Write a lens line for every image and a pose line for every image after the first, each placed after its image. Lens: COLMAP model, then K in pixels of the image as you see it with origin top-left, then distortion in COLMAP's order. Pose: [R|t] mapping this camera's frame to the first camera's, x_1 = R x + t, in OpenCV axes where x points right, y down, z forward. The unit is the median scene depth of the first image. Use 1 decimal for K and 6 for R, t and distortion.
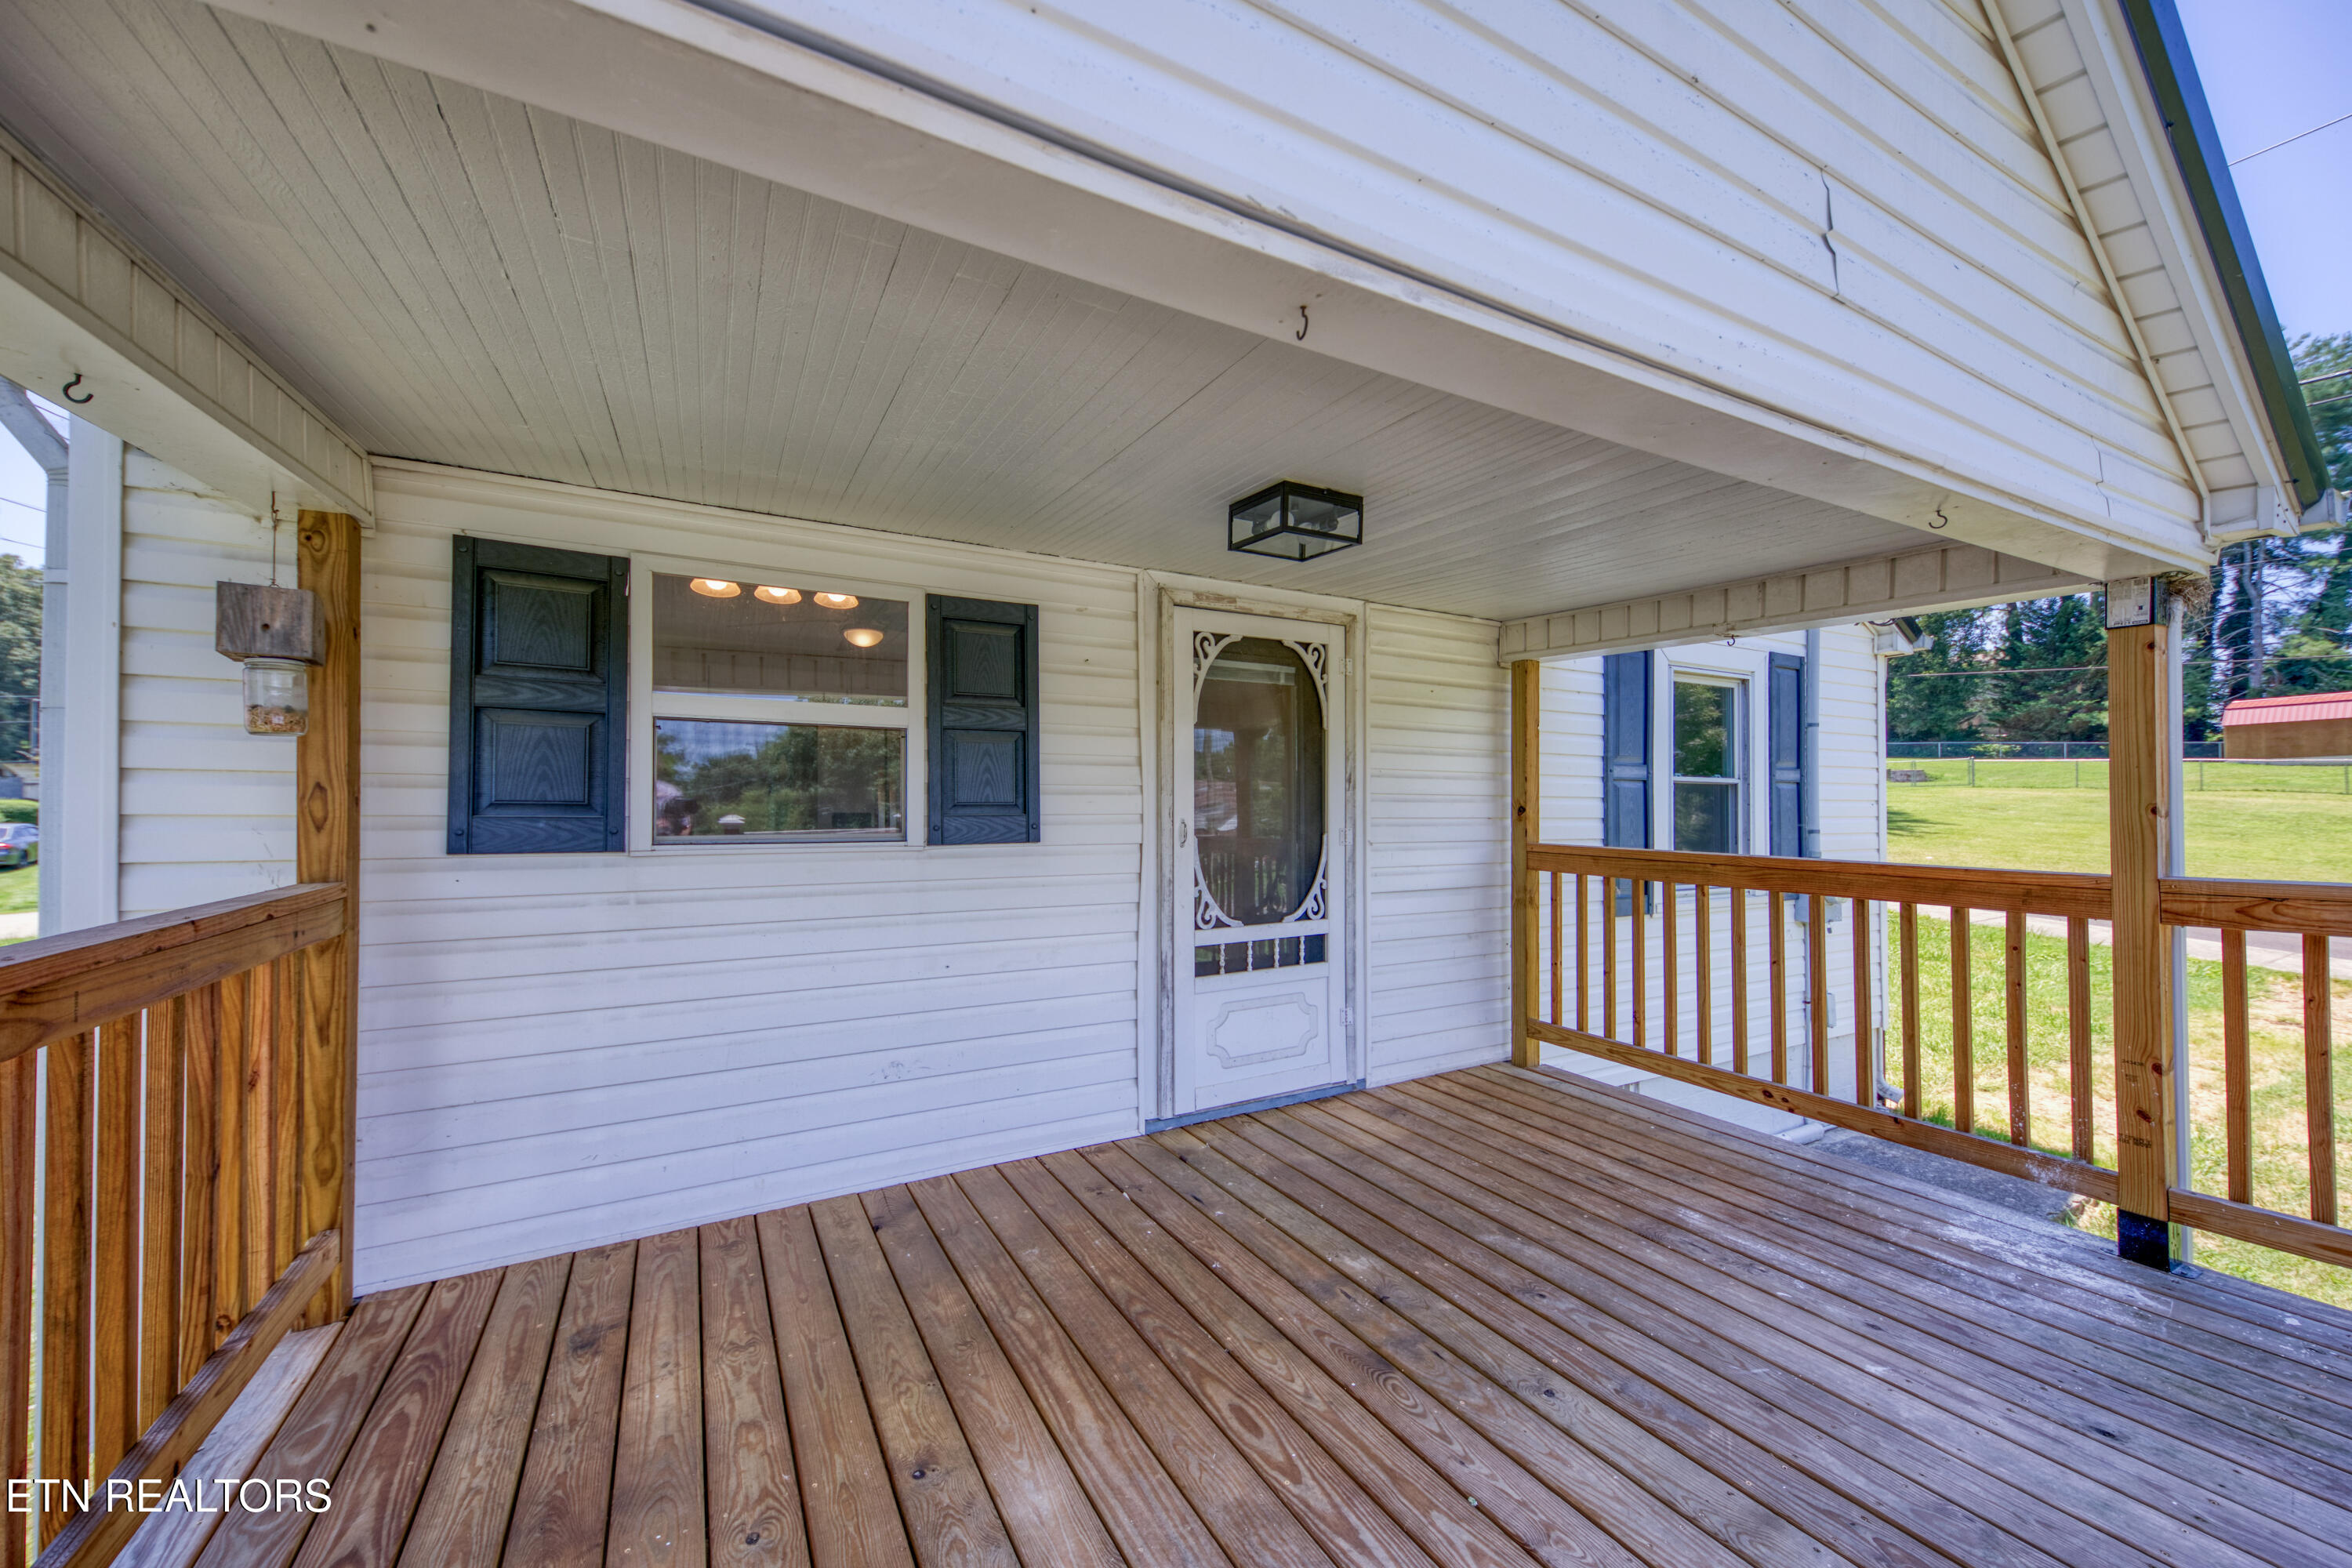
lens RADIAL K [[840.2, 0, 1188.4], [0, 840.2, 807.2], [0, 0, 1]] dist [0.031111, -0.000051]
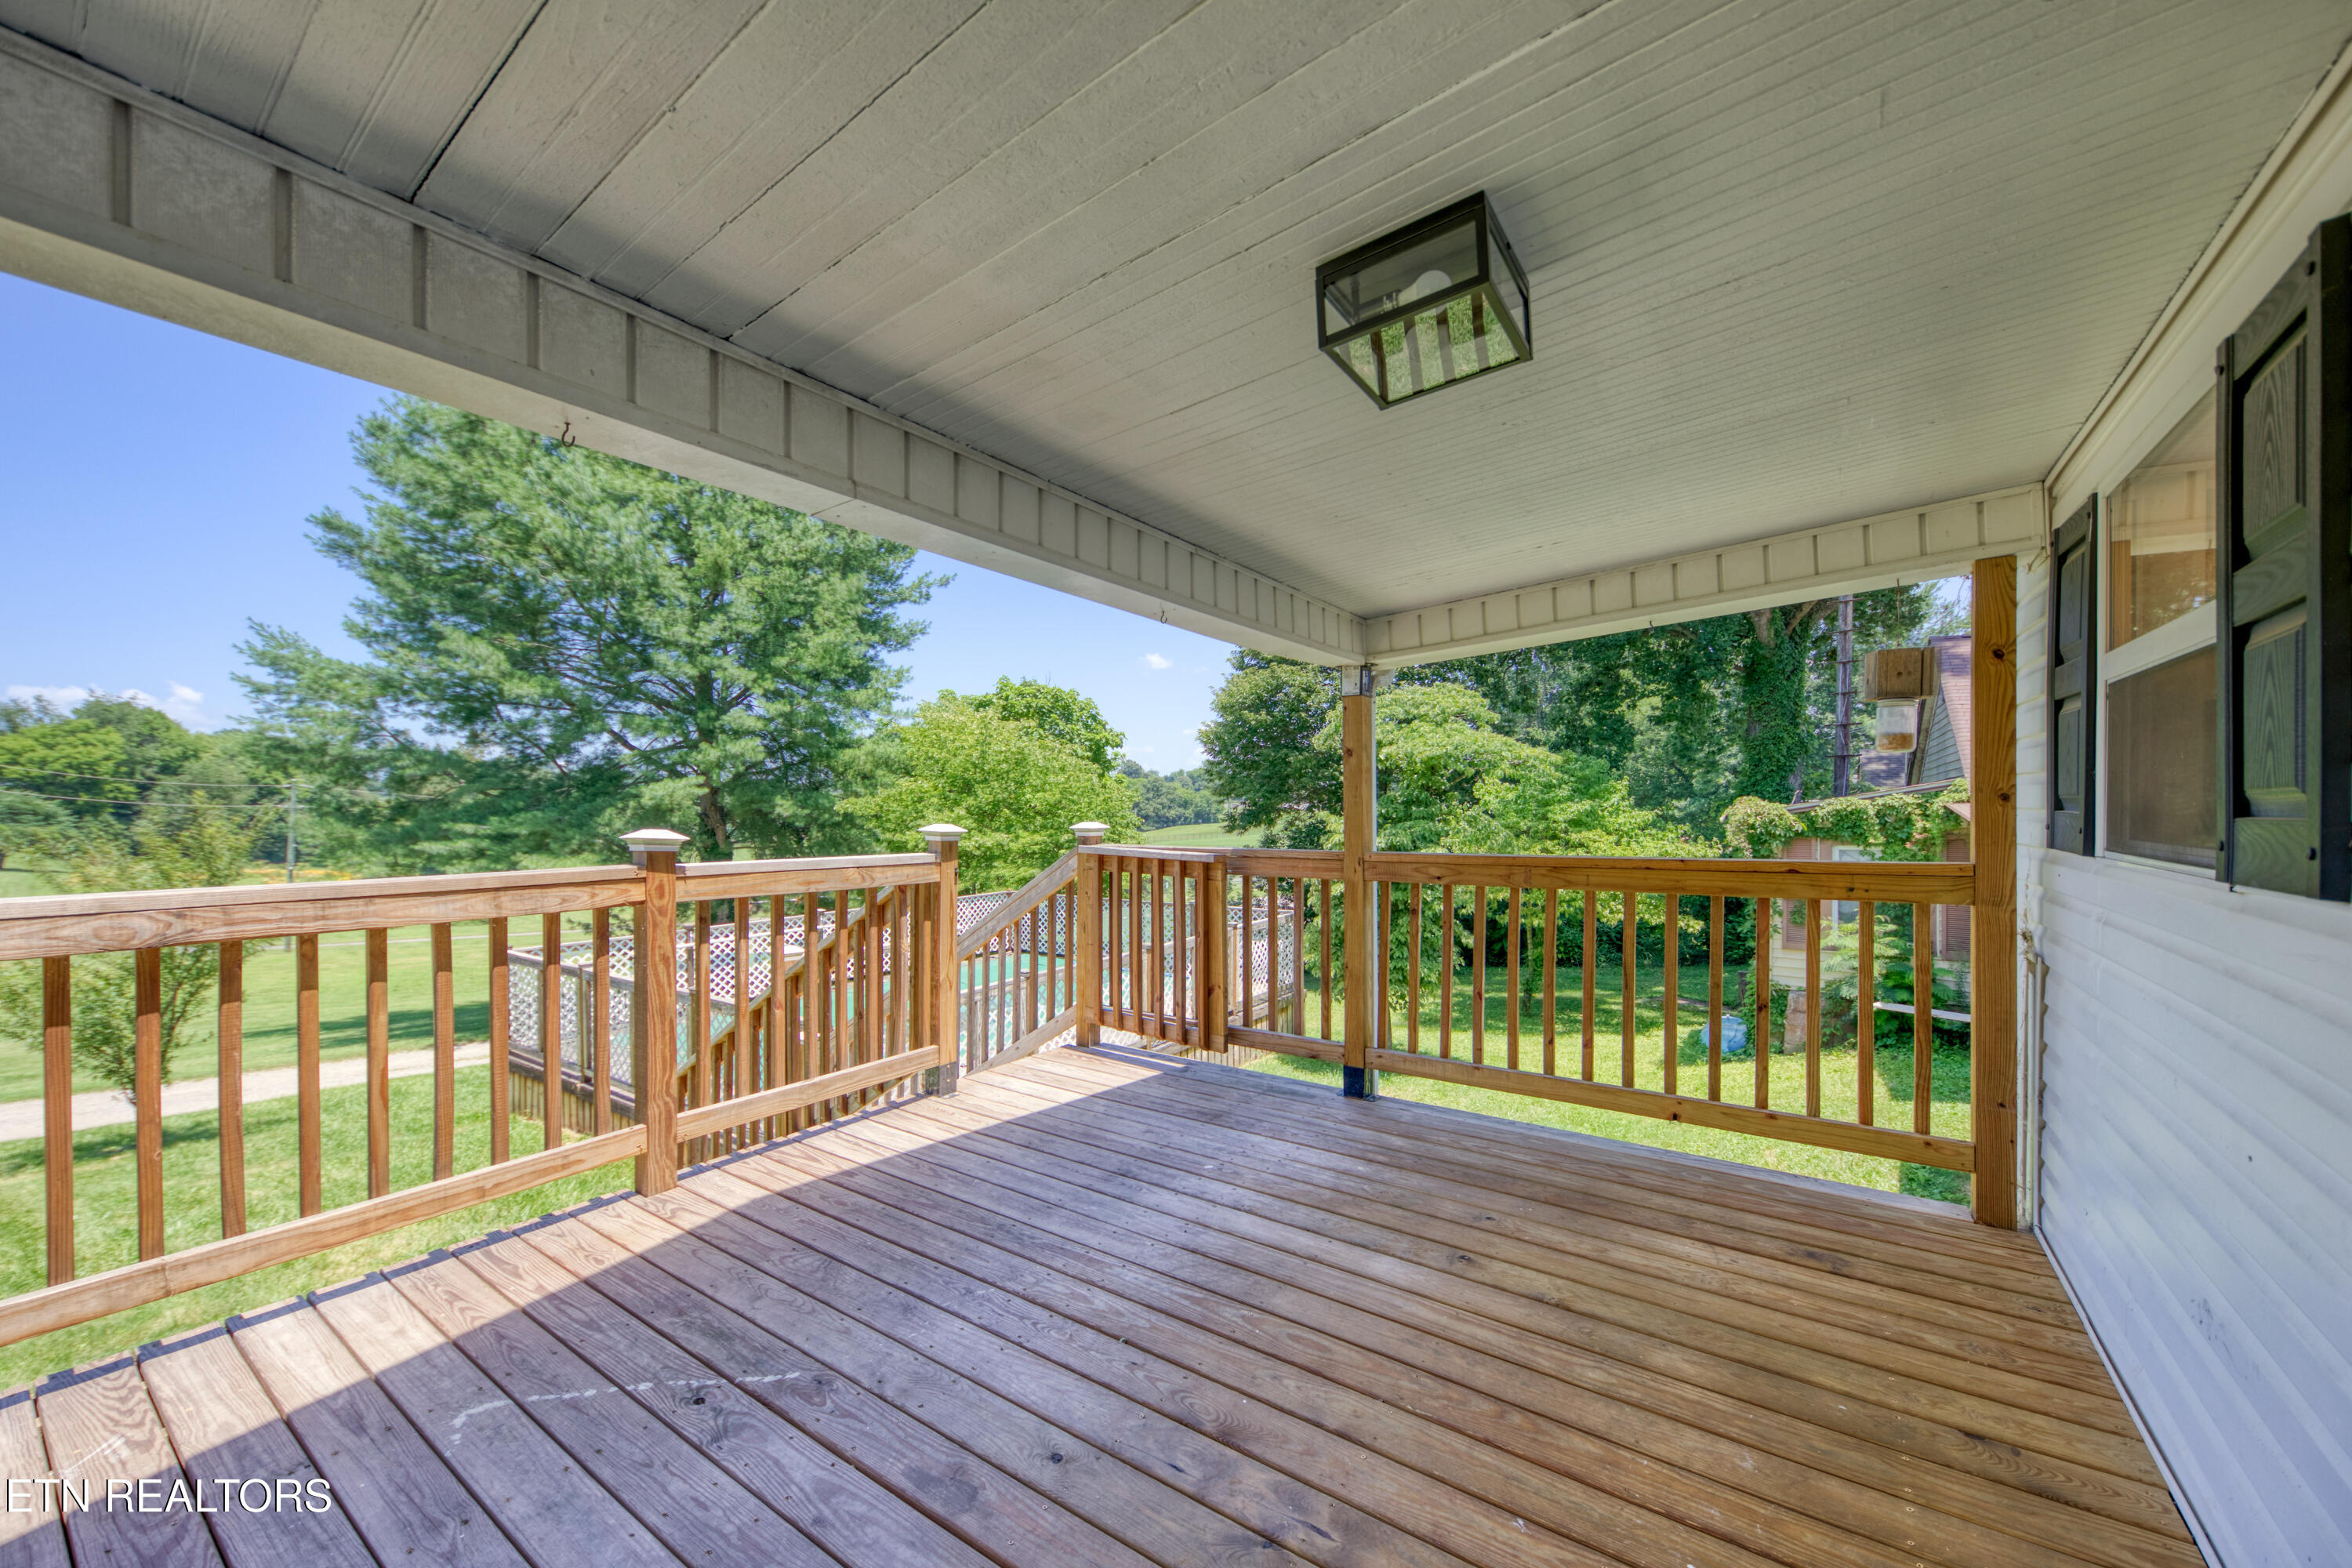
lens RADIAL K [[840.2, 0, 1188.4], [0, 840.2, 807.2], [0, 0, 1]] dist [0.031111, -0.000051]
pose [[-0.890925, 0.002265, -0.454144, 0.699078], [0.004774, 0.999979, -0.004377, -0.008222], [0.454124, -0.006068, -0.890918, 1.856337]]
